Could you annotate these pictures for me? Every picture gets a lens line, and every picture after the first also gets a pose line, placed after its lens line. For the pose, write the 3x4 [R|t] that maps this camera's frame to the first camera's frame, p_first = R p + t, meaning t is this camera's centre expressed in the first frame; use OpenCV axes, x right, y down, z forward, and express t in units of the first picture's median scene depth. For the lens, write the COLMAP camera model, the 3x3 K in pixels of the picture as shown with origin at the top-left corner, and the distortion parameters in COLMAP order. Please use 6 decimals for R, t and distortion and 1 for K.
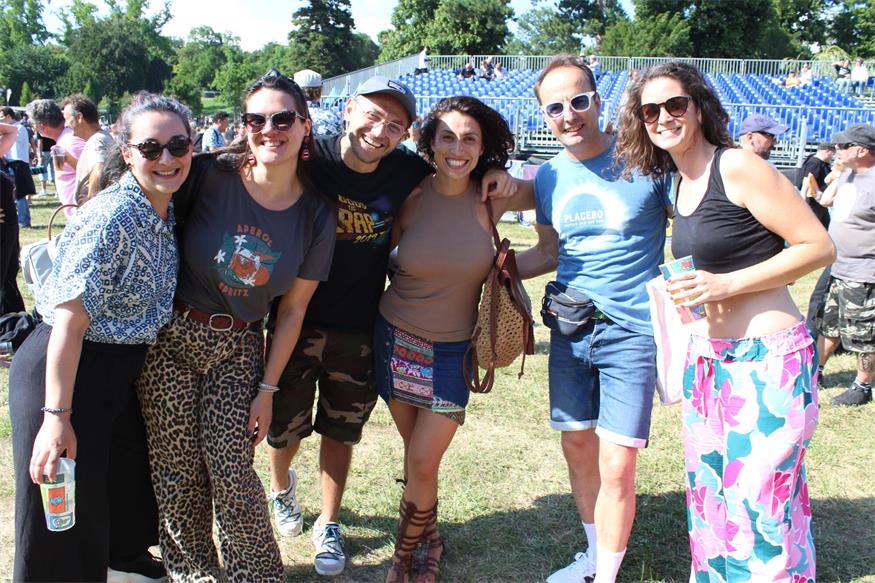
lens RADIAL K [[748.2, 0, 447.1], [0, 748.2, 294.6], [0, 0, 1]] dist [-0.163992, 0.146040]
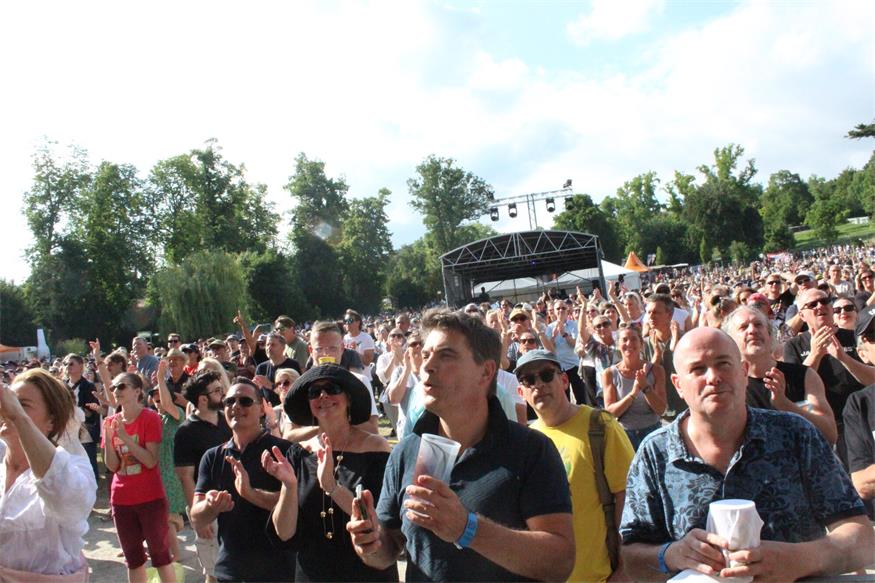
lens RADIAL K [[715.9, 0, 444.2], [0, 715.9, 294.0], [0, 0, 1]] dist [-0.185132, 0.161046]
pose [[0.706634, -0.133602, -0.694852, 0.012917], [0.002028, 0.982391, -0.186827, 0.018799], [0.707576, 0.130609, 0.694462, -0.106285]]
